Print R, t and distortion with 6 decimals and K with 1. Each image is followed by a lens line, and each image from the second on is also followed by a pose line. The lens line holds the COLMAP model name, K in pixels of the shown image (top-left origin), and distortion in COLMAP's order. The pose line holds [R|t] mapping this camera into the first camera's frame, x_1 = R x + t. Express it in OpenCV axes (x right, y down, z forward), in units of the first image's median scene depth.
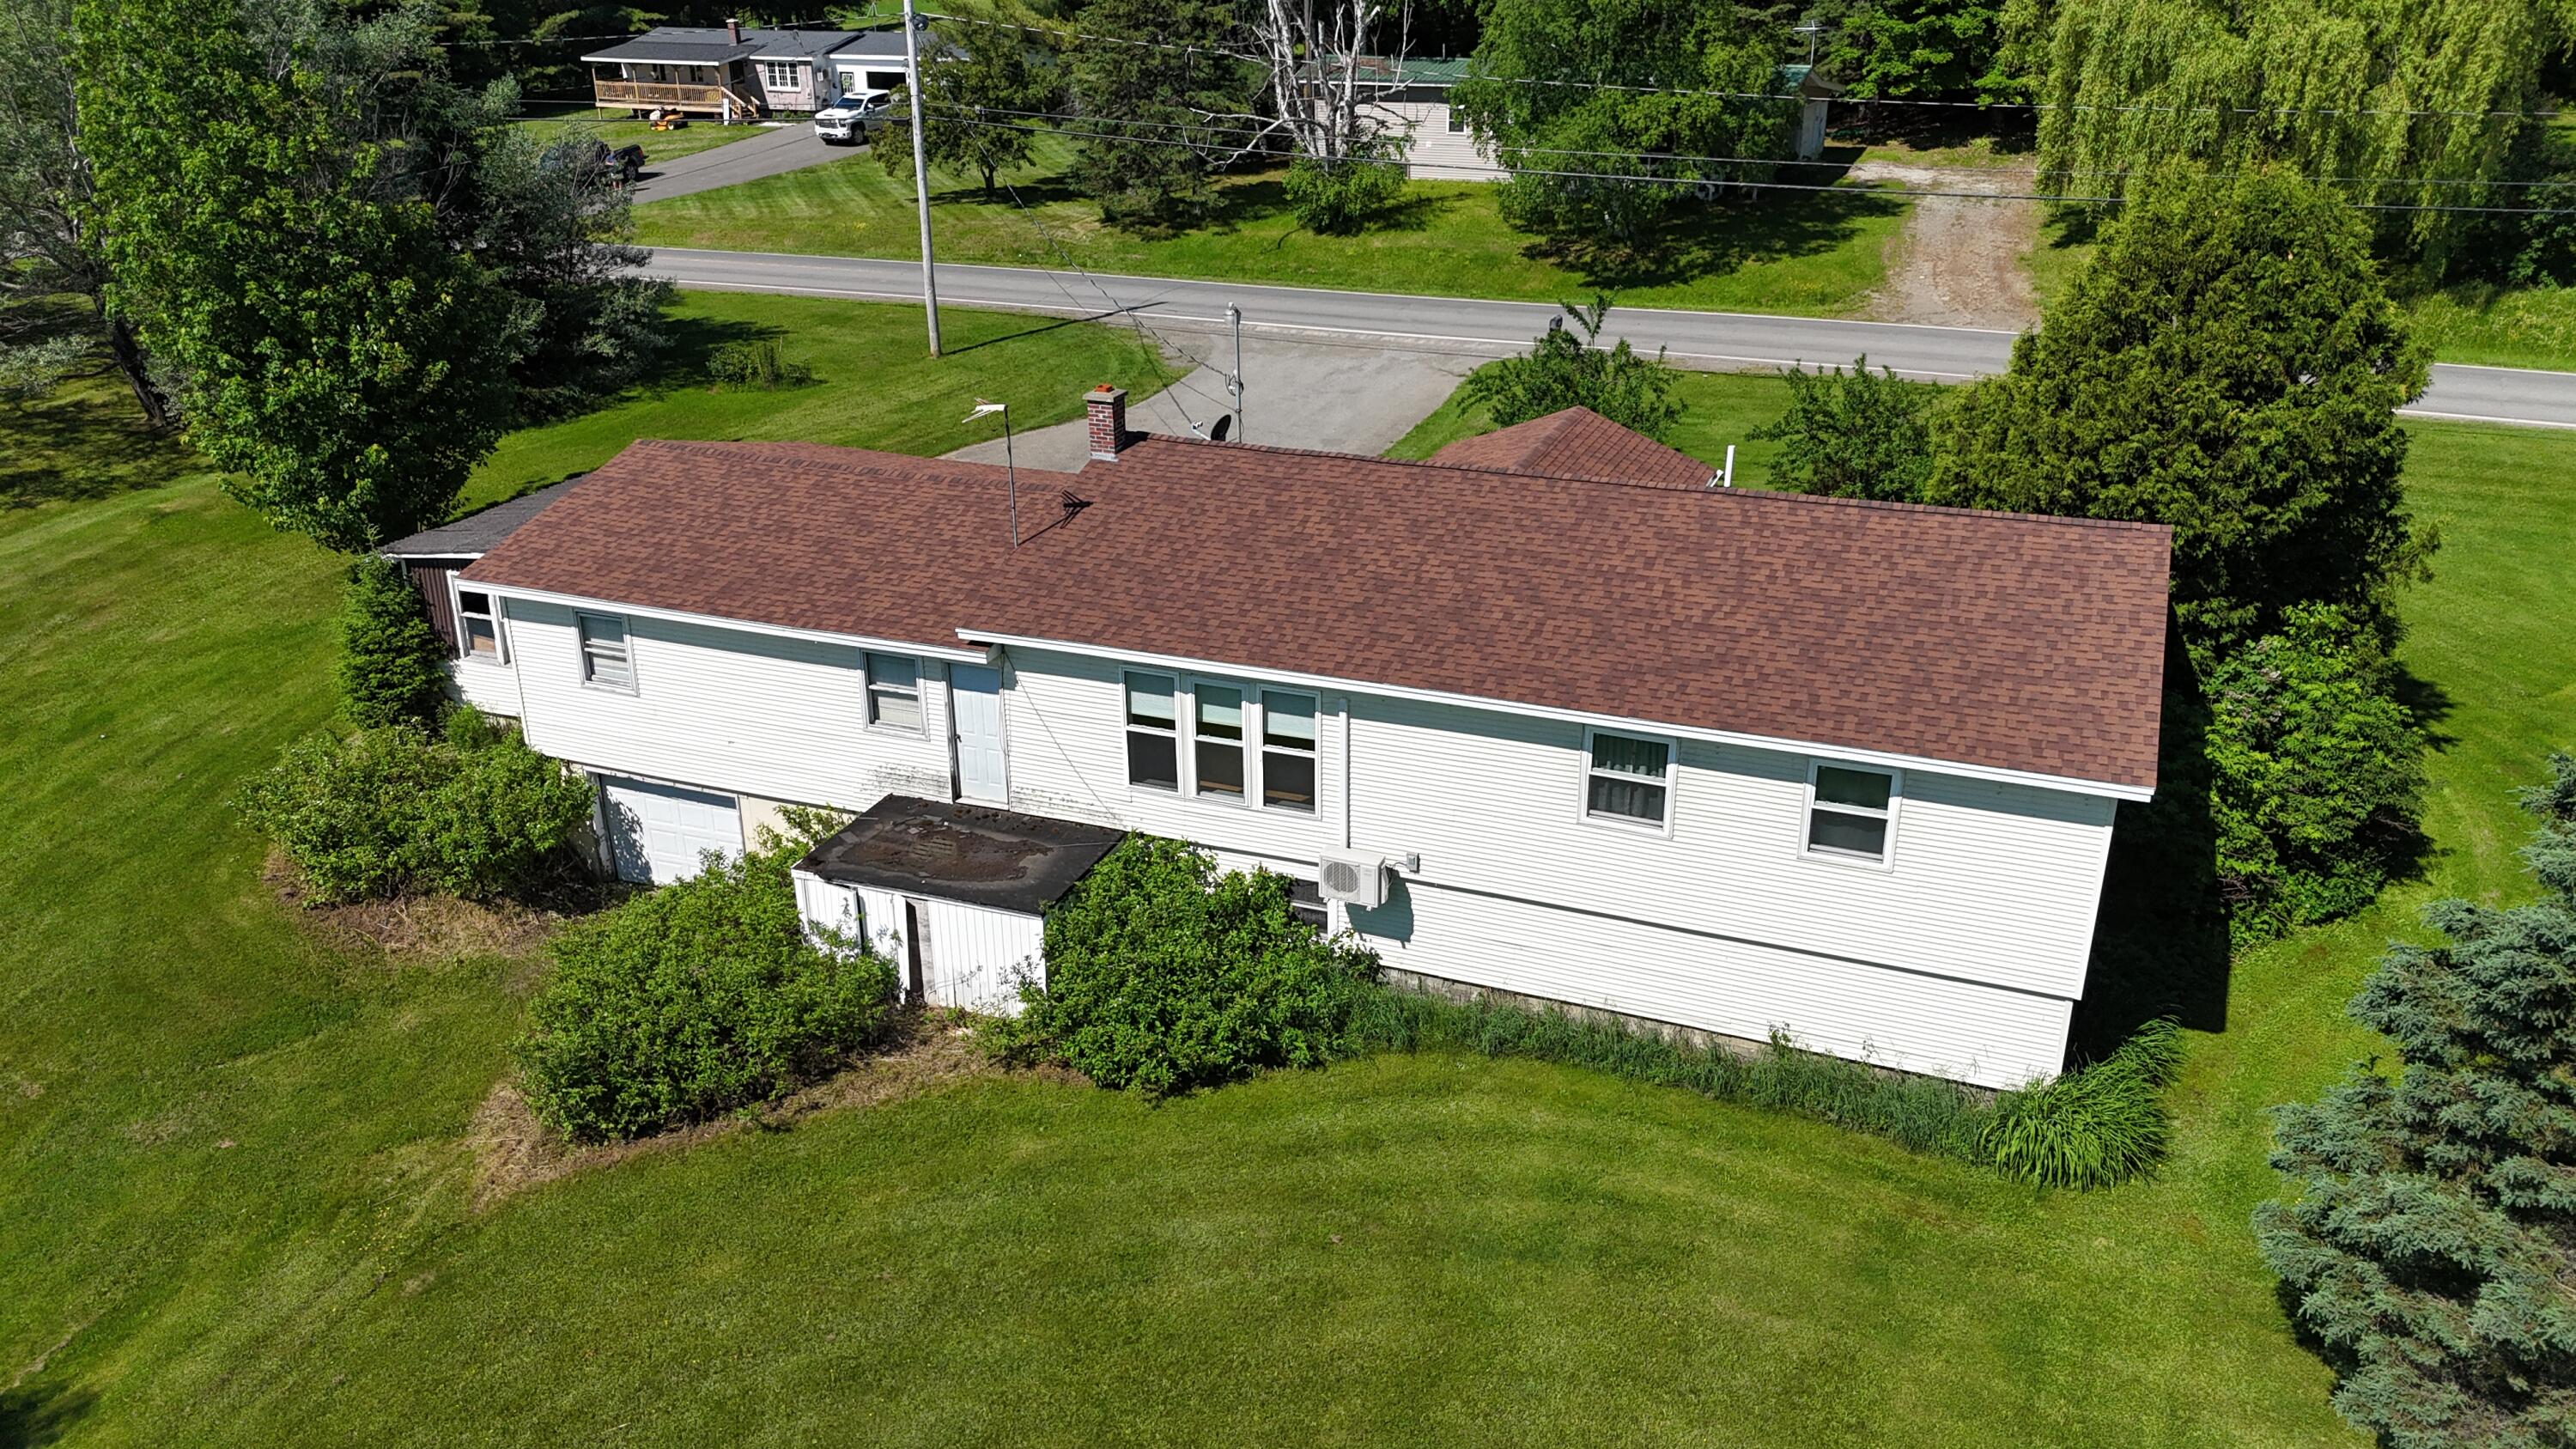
lens RADIAL K [[1883.5, 0, 1288.0], [0, 1883.5, 724.5], [0, 0, 1]] dist [0.075647, -0.035454]
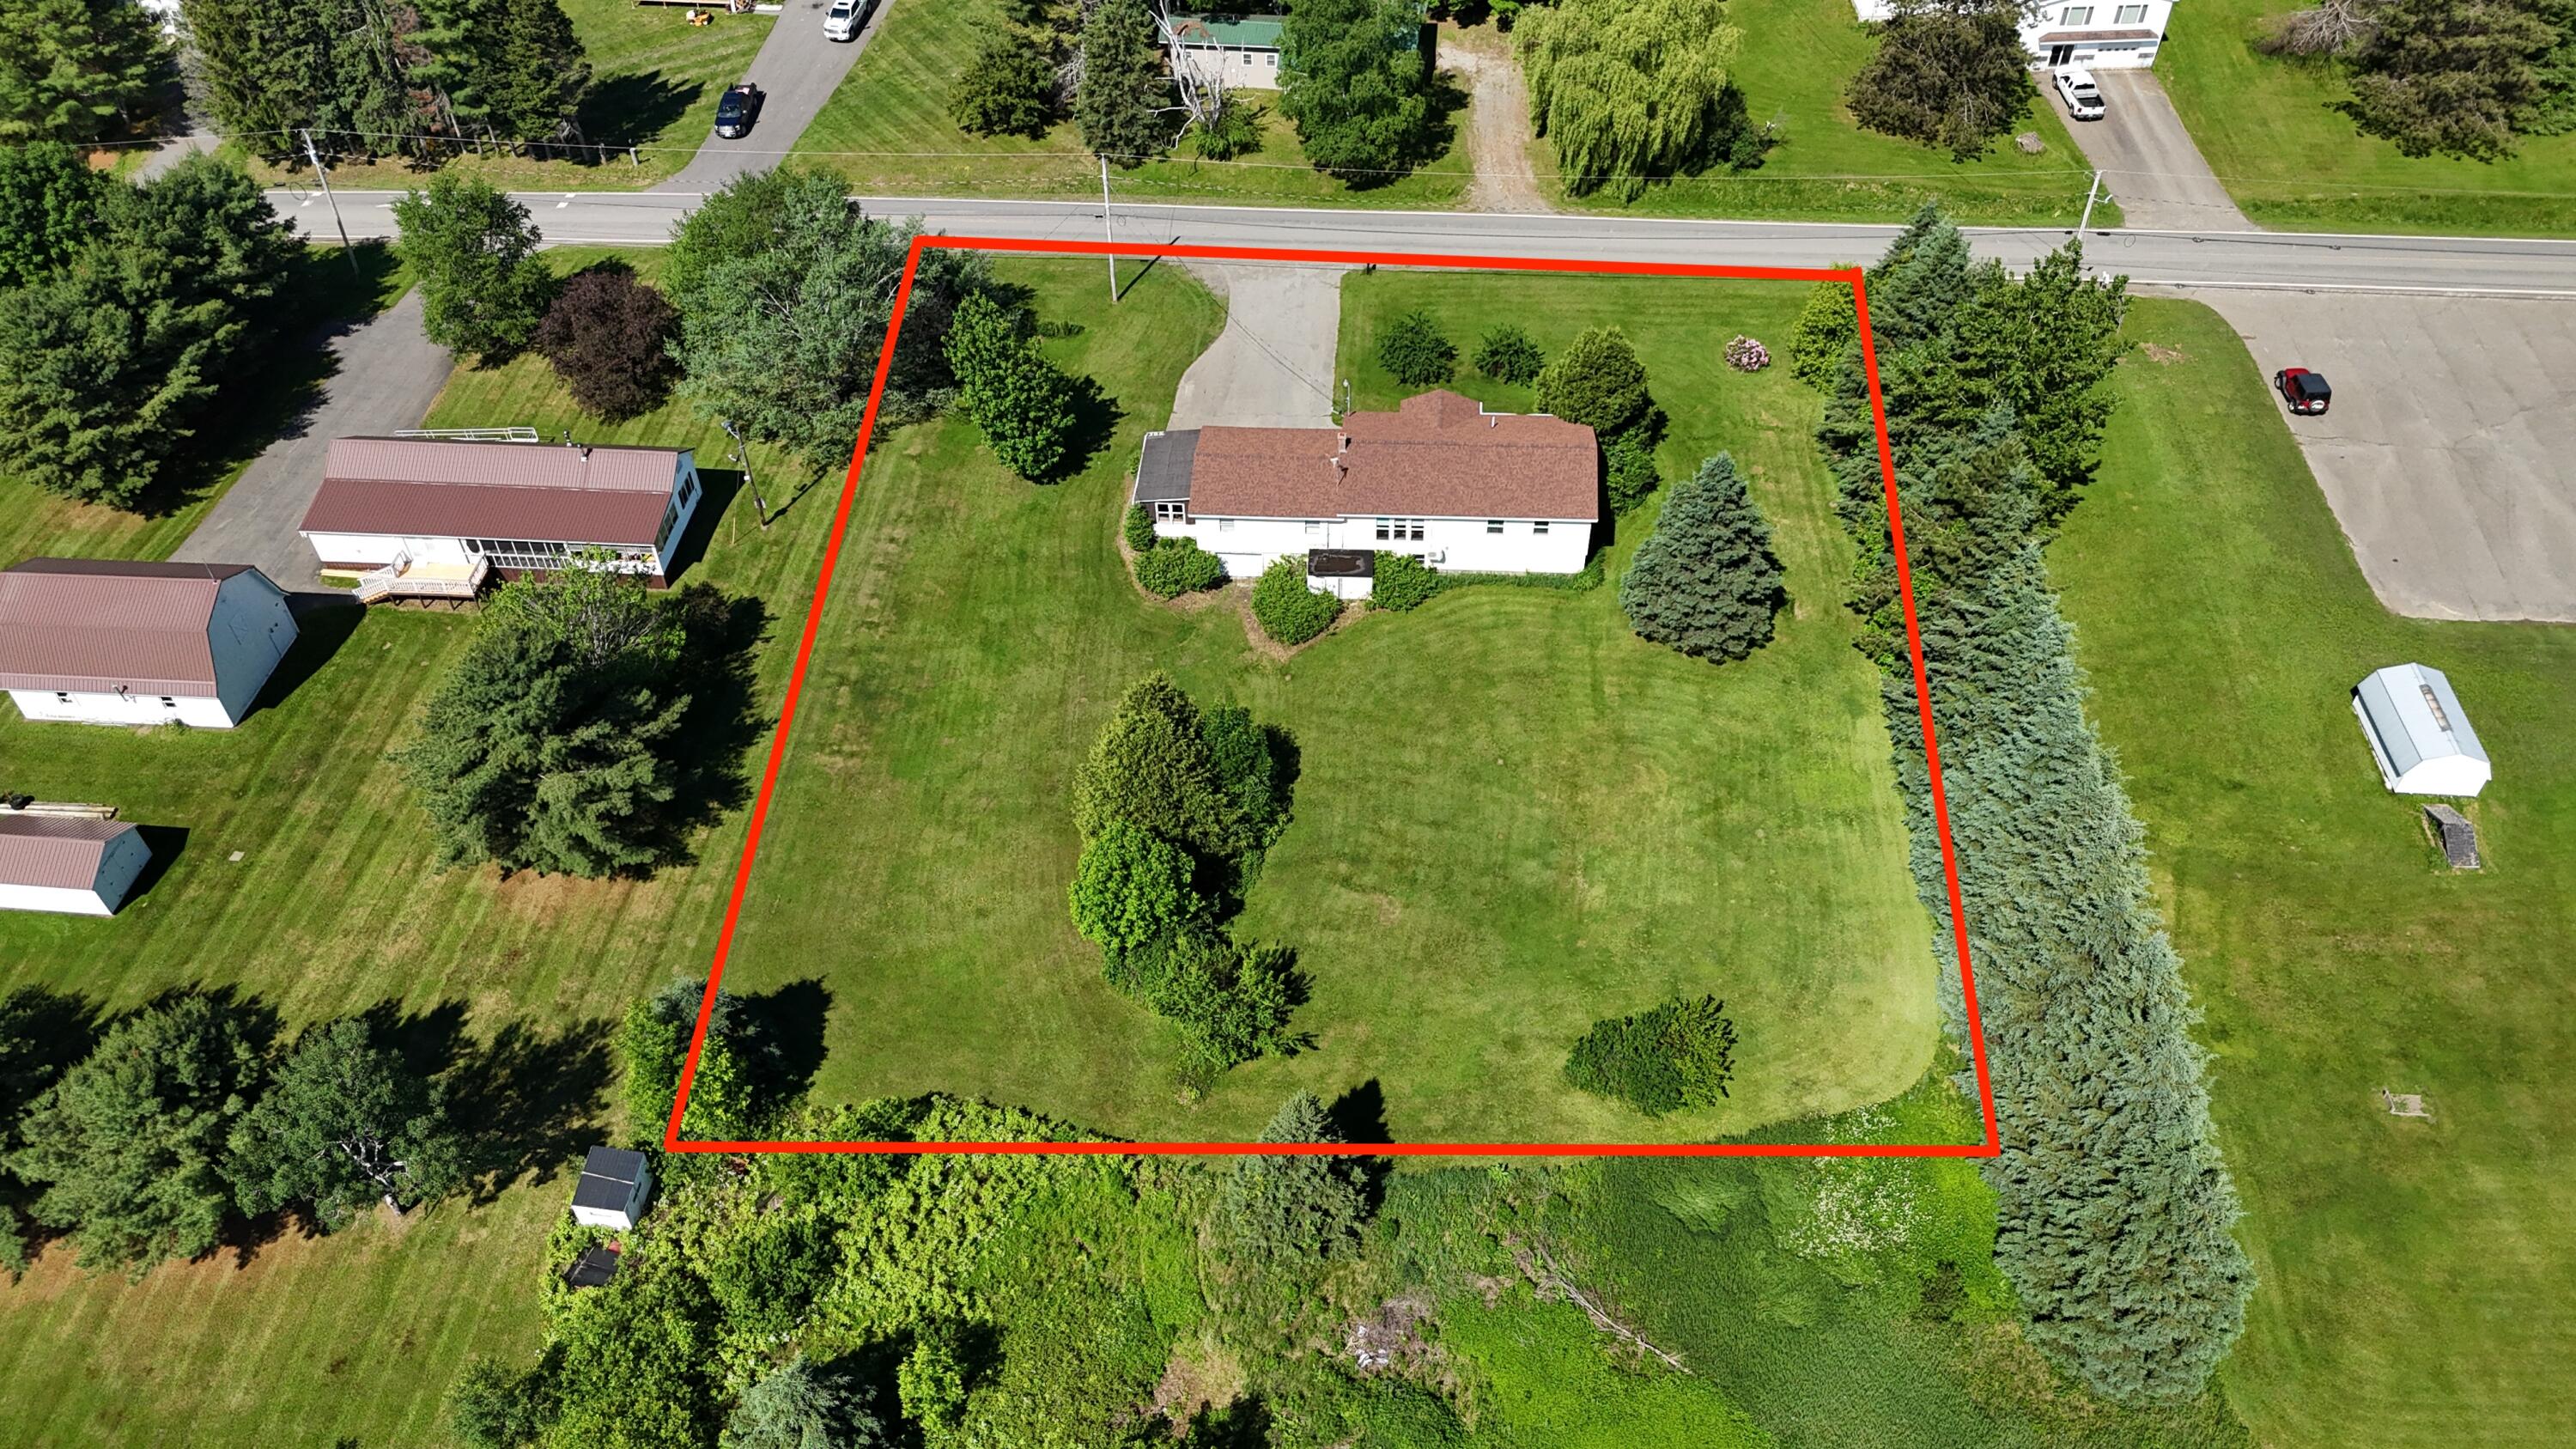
lens RADIAL K [[1879.8, 0, 1288.0], [0, 1879.8, 724.5], [0, 0, 1]] dist [0.109980, -0.131827]
pose [[0.951862, -0.219929, 0.213520, -1.303299], [0.128304, 0.918480, 0.374074, -1.228634], [-0.278384, -0.328672, 0.902484, -2.977571]]
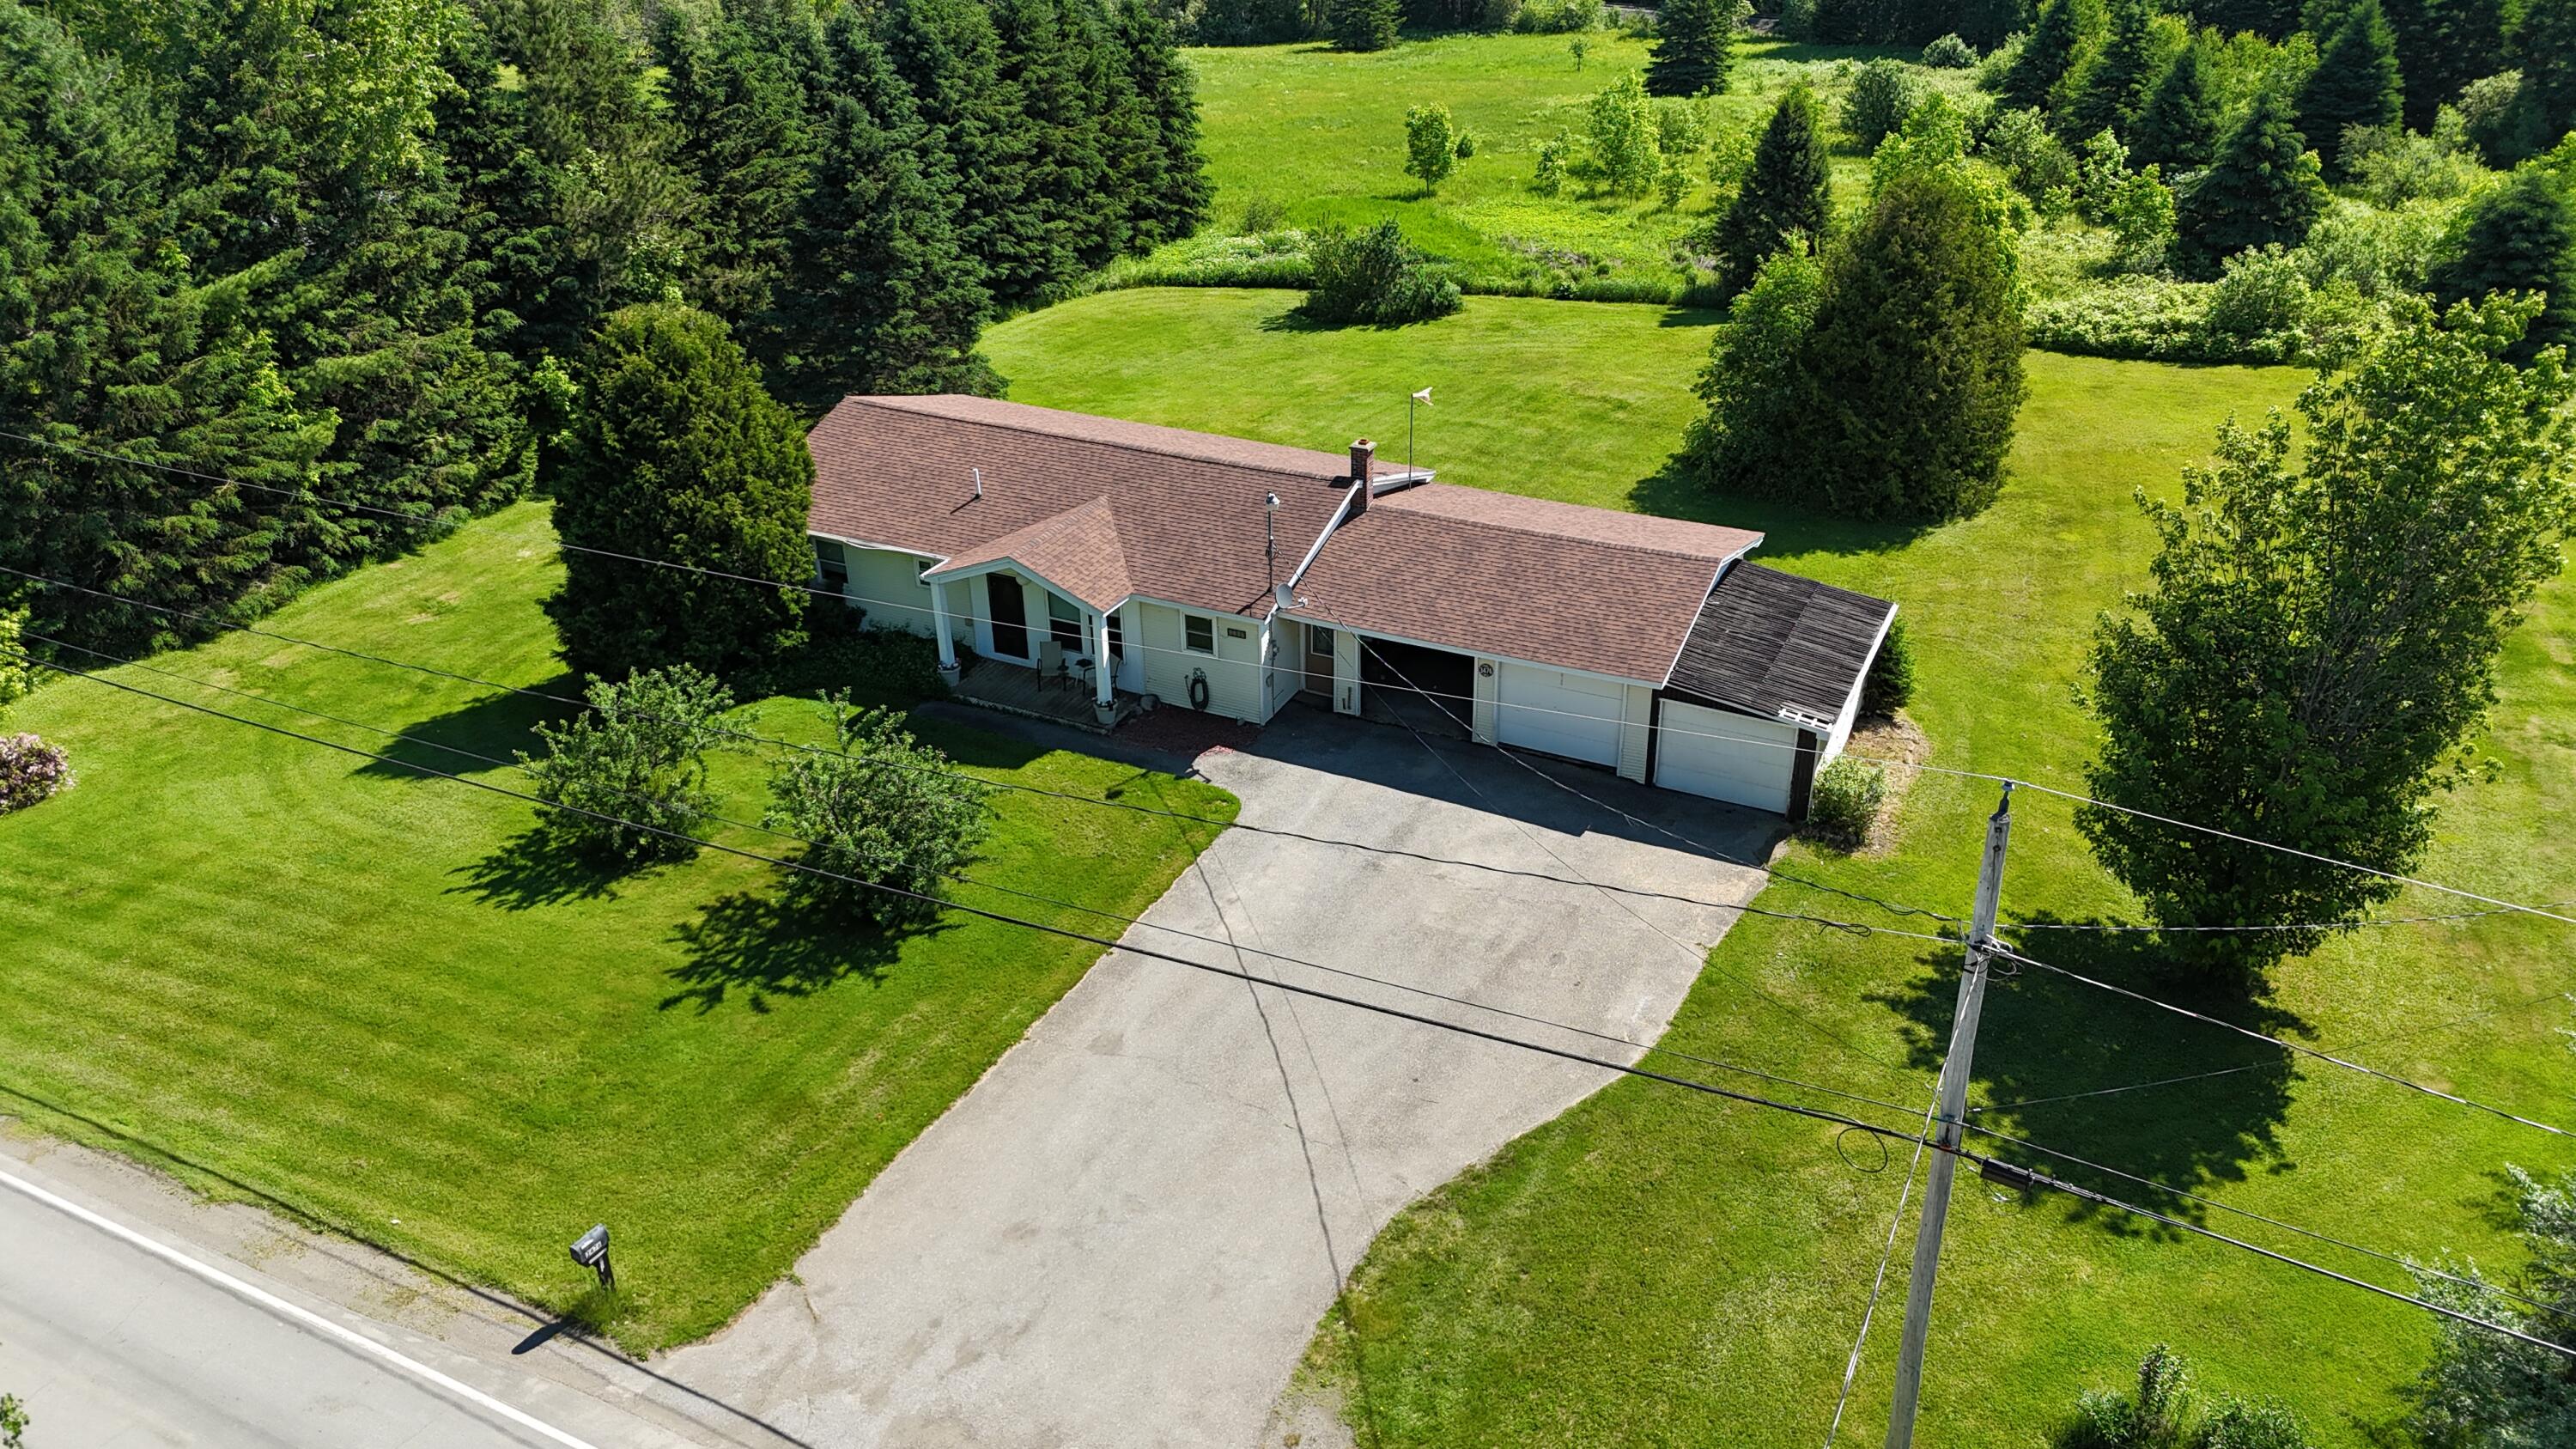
lens RADIAL K [[1916.2, 0, 1288.0], [0, 1916.2, 724.5], [0, 0, 1]] dist [0.077206, -0.072643]
pose [[-0.997128, -0.013553, 0.074519, -0.175684], [0.049078, 0.633752, 0.771978, -1.426052], [-0.057689, 0.773418, -0.631266, 2.484813]]
